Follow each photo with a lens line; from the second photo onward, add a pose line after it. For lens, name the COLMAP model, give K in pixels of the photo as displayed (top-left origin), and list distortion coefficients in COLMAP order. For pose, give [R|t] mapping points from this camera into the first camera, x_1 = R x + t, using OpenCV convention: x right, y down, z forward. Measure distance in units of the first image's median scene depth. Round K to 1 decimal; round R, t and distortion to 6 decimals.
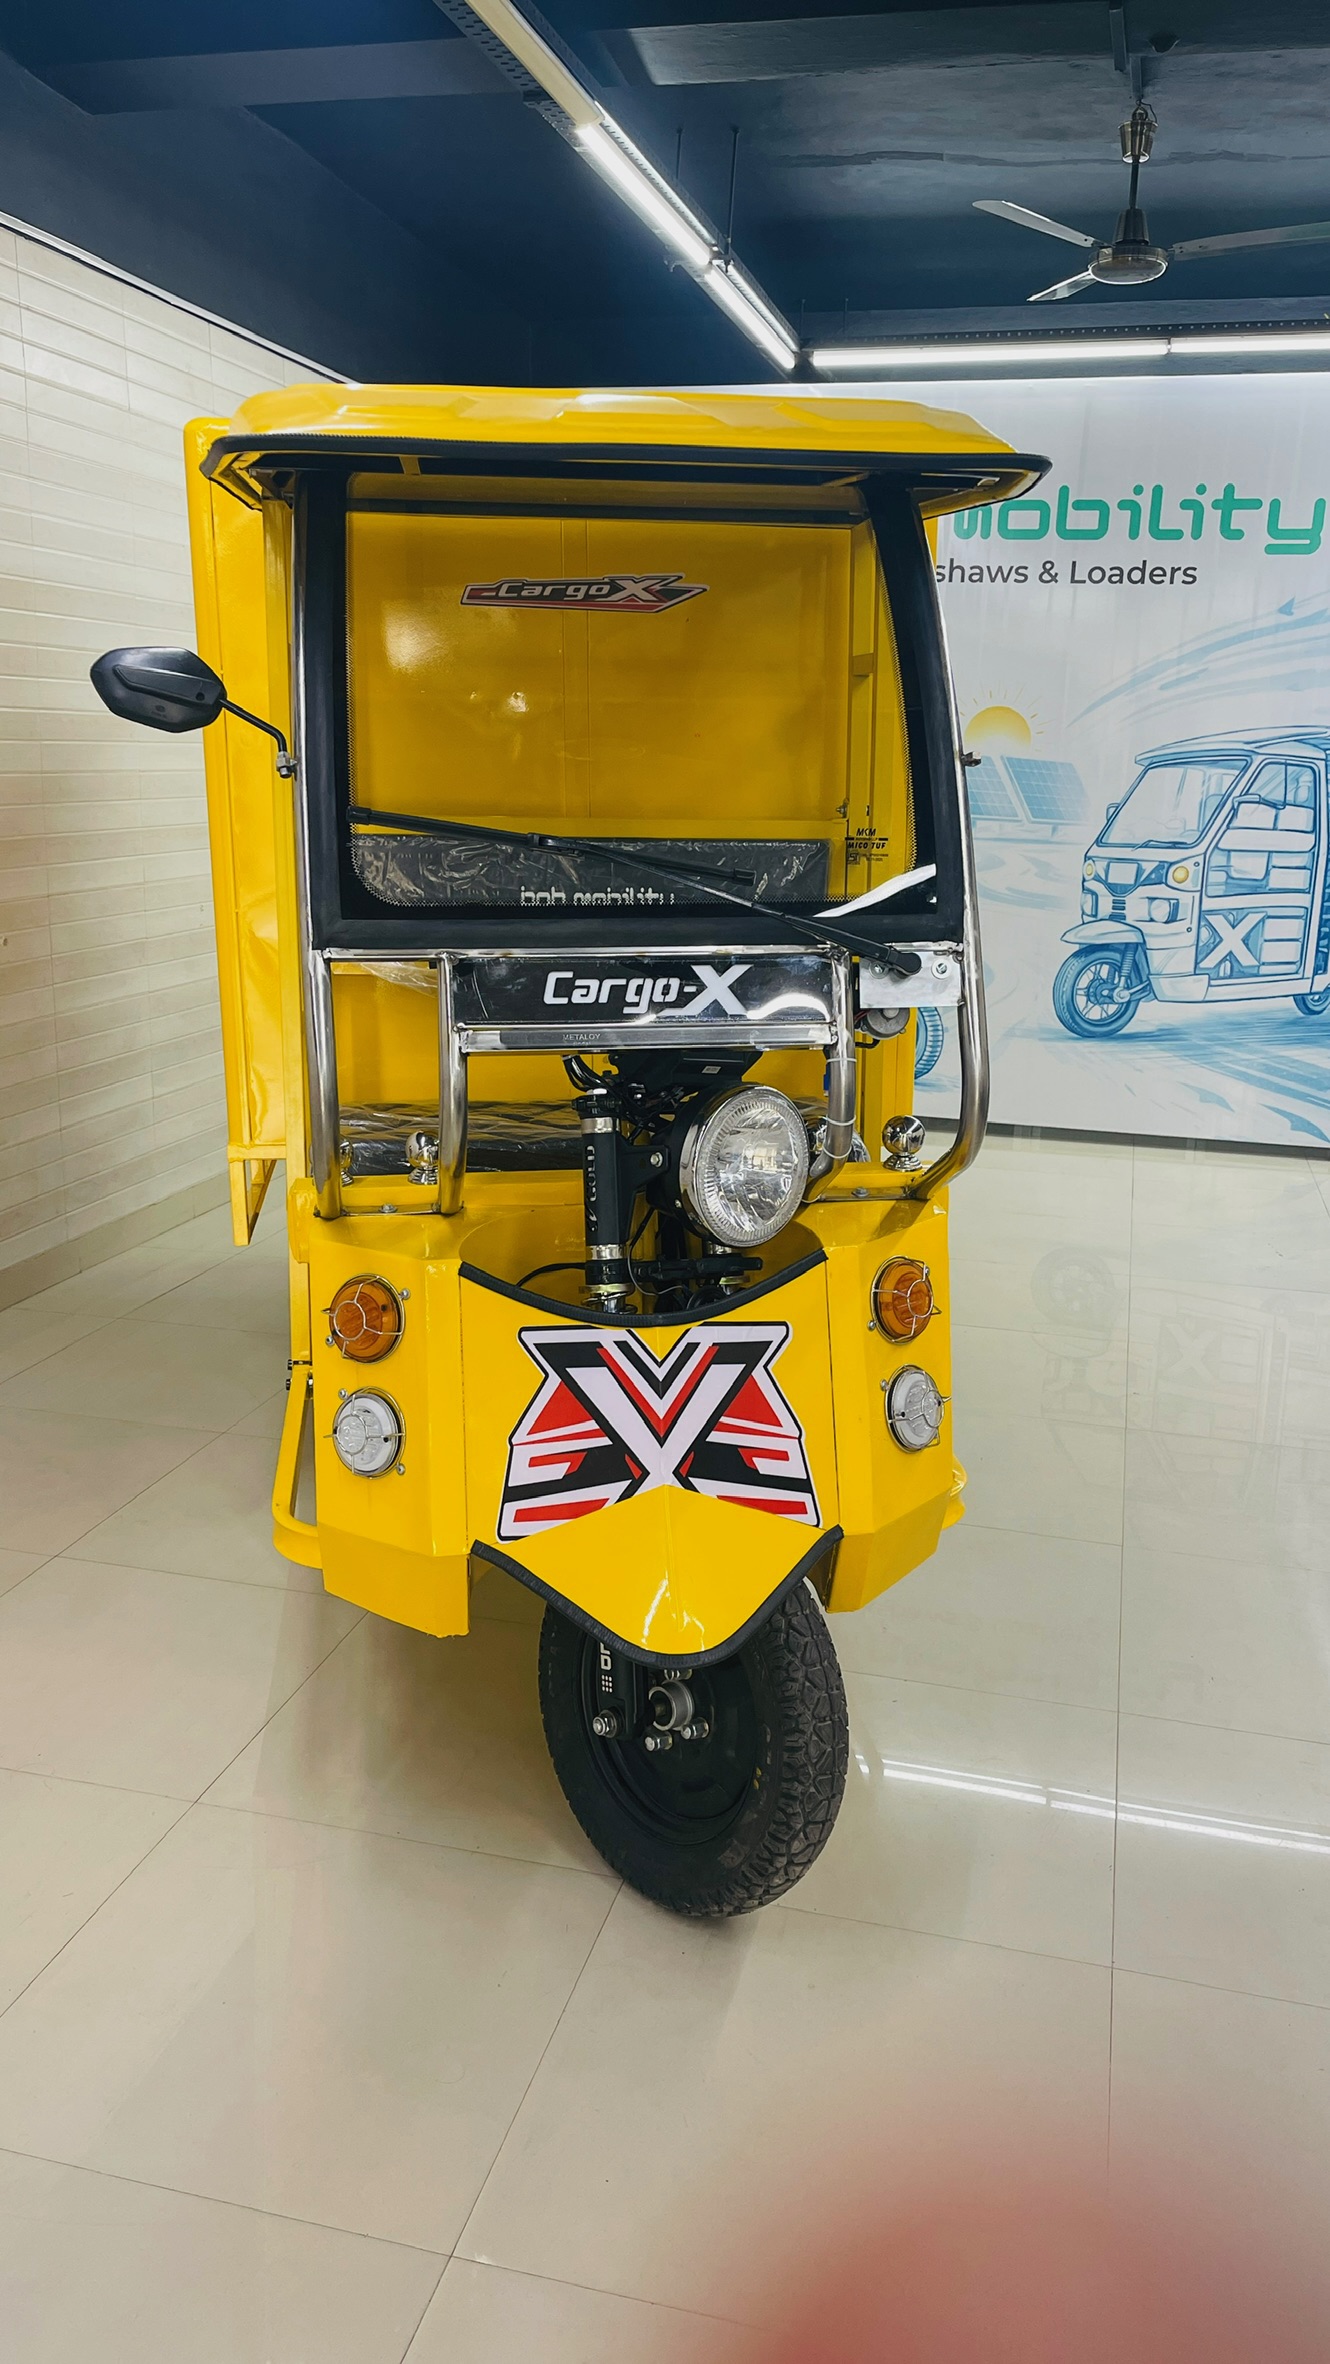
lens RADIAL K [[1815.1, 0, 686.8], [0, 1815.1, 1175.0], [0, 0, 1]] dist [0.065944, -0.070357]
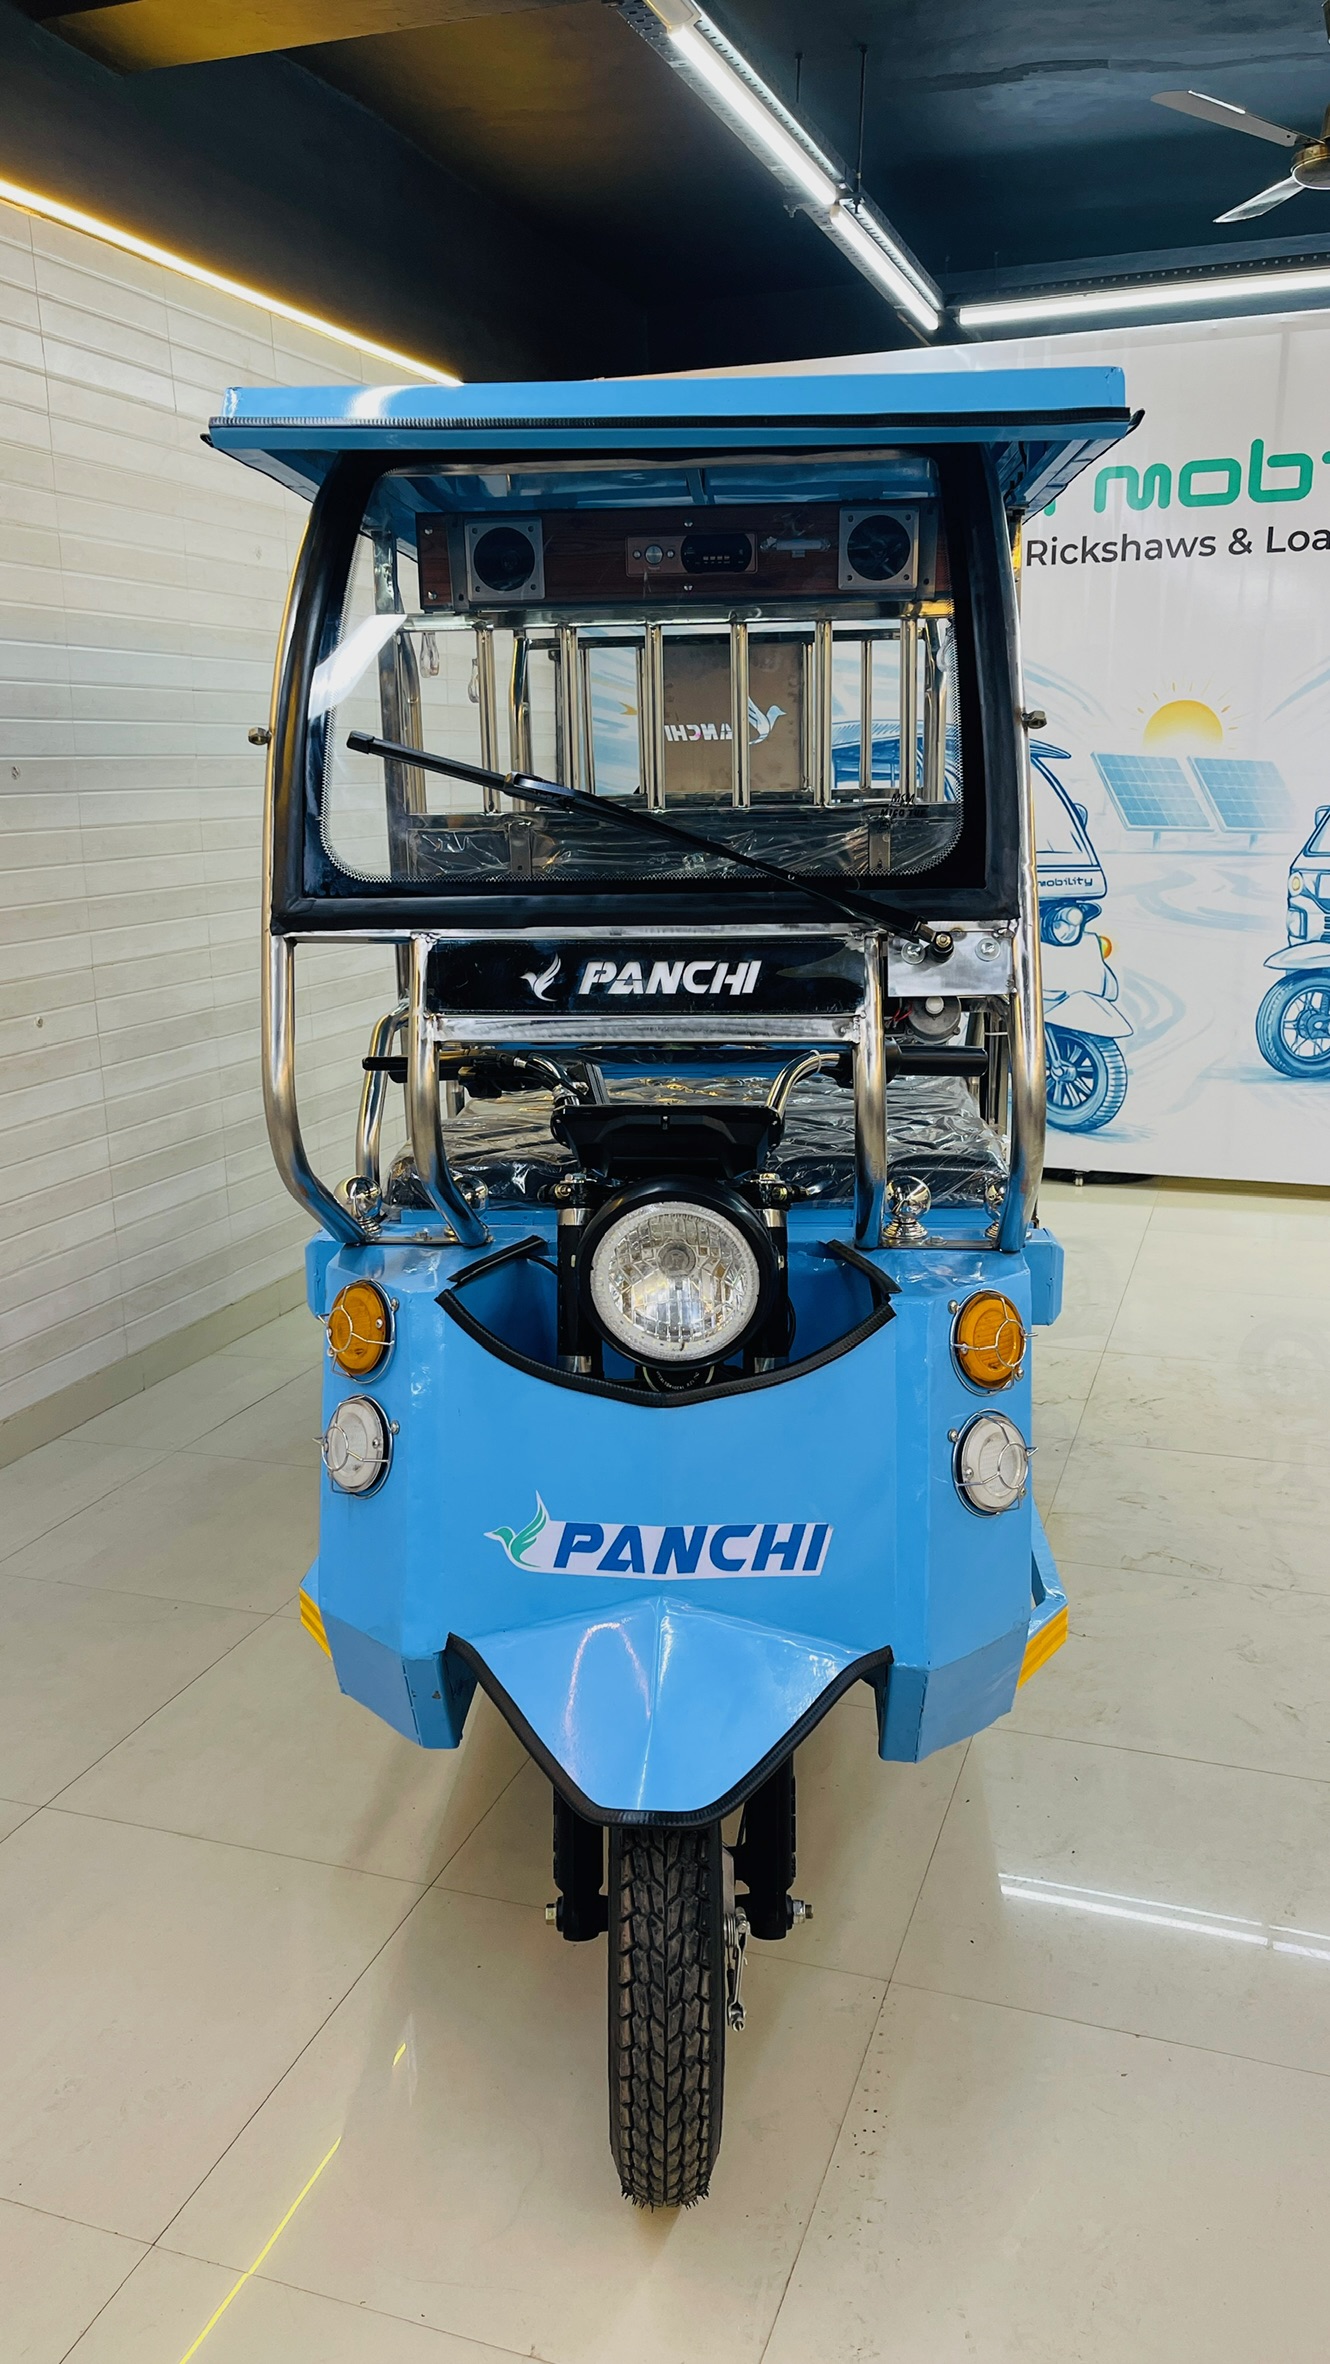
lens RADIAL K [[1815.1, 0, 655.2], [0, 1815.1, 1178.2], [0, 0, 1]] dist [0.065944, -0.070357]
pose [[0.994429, -0.021798, -0.103127, 0.005975], [0.021024, 0.999742, -0.008581, -0.028081], [0.103288, 0.006365, 0.994631, 0.113776]]
